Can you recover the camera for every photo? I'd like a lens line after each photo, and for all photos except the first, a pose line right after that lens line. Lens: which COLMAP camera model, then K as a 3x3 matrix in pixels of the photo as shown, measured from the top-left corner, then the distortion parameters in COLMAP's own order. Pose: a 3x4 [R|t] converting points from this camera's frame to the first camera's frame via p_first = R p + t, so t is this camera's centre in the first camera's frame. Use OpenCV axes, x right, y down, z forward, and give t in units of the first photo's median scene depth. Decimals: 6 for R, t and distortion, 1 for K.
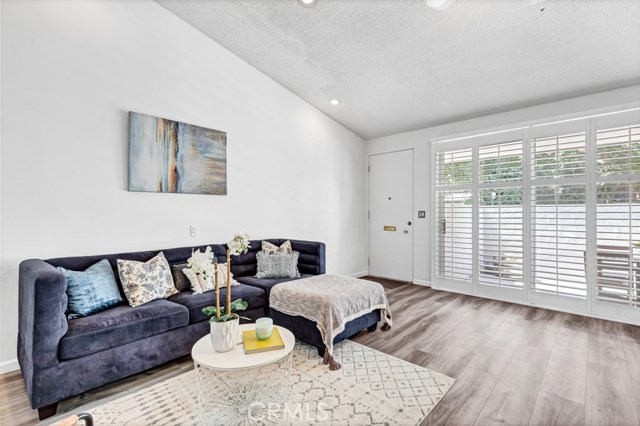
lens RADIAL K [[292.4, 0, 315.0], [0, 292.4, 210.8], [0, 0, 1]] dist [0.013959, -0.001662]
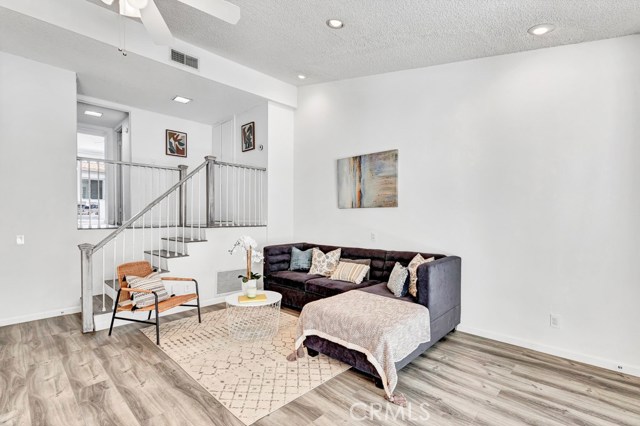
lens RADIAL K [[292.4, 0, 327.7], [0, 292.4, 222.8], [0, 0, 1]] dist [0.013959, -0.001662]
pose [[0.012338, 0.020650, -0.999711, 0.883773], [0.005875, 0.999768, 0.020723, -0.020893], [0.999907, -0.006129, 0.012213, 0.819827]]
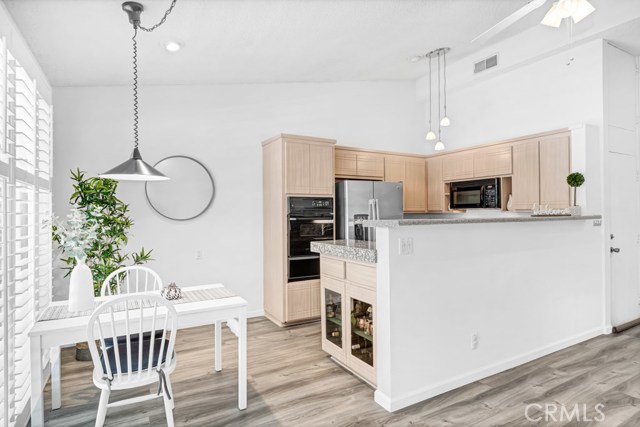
lens RADIAL K [[348.0, 0, 318.6], [0, 348.0, 212.2], [0, 0, 1]] dist [0.008480, -0.002159]
pose [[-0.960289, -0.000527, 0.279008, 0.627682], [-0.002010, 0.999985, -0.005029, -0.028382], [-0.279001, -0.005390, -0.960276, 1.218426]]
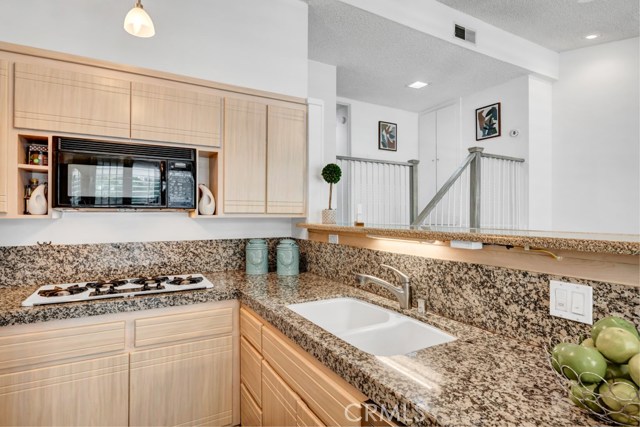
lens RADIAL K [[348.0, 0, 327.7], [0, 348.0, 217.5], [0, 0, 1]] dist [0.008480, -0.002159]
pose [[-0.279134, -0.002263, -0.960249, 0.945827], [-0.001592, 0.999997, -0.001894, -0.034090], [0.960251, 0.001000, -0.279137, 0.121851]]
